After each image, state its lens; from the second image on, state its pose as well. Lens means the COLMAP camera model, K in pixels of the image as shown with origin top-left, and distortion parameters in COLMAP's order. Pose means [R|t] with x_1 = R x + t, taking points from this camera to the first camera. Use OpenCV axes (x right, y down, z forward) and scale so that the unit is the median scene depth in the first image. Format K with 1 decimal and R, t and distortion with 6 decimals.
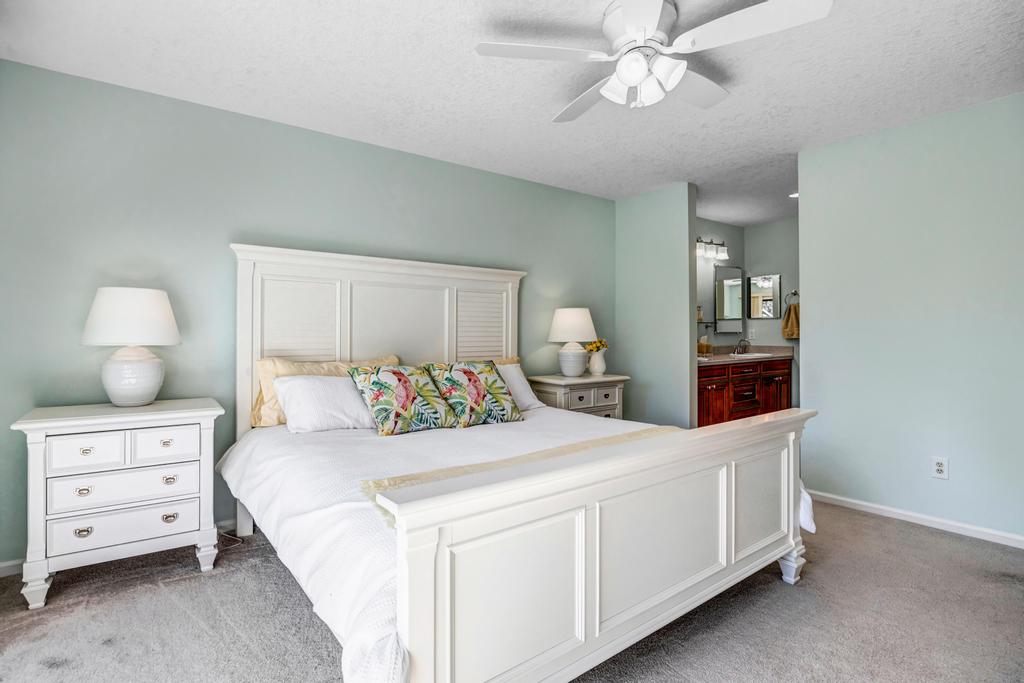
lens RADIAL K [[502.0, 0, 511.0], [0, 502.0, 329.9], [0, 0, 1]] dist [-0.020949, -0.001466]
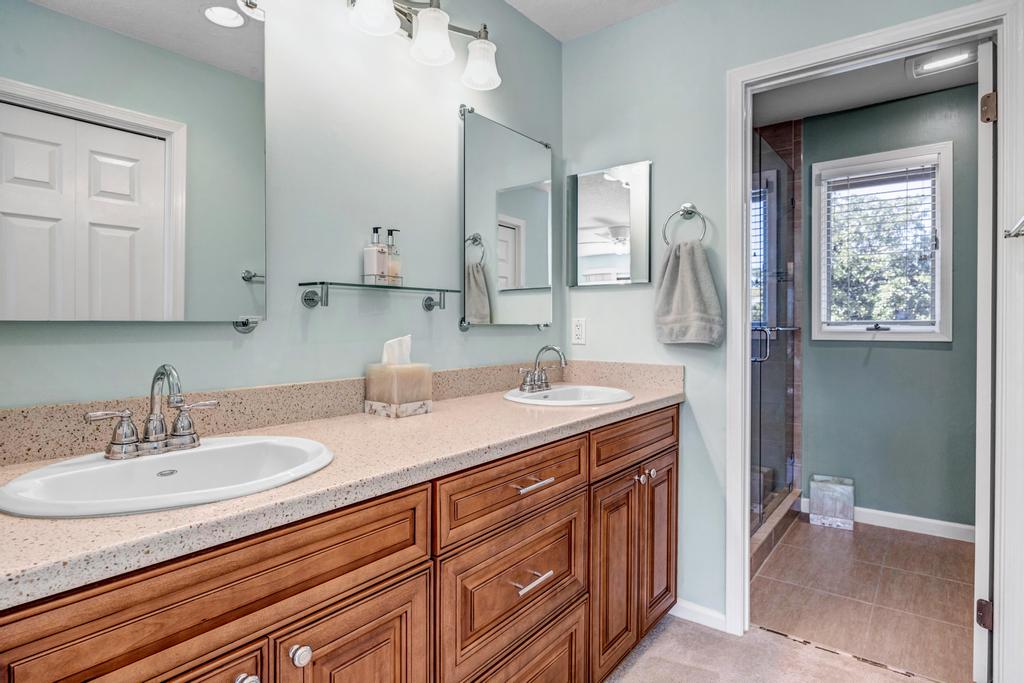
lens RADIAL K [[546.5, 0, 508.3], [0, 546.5, 335.2], [0, 0, 1]] dist [-0.012328, 0.000347]
pose [[0.964986, 0.003416, 0.262280, 0.347222], [-0.007756, 0.999850, 0.015514, 0.006738], [-0.262188, -0.017005, 0.964867, 0.663424]]
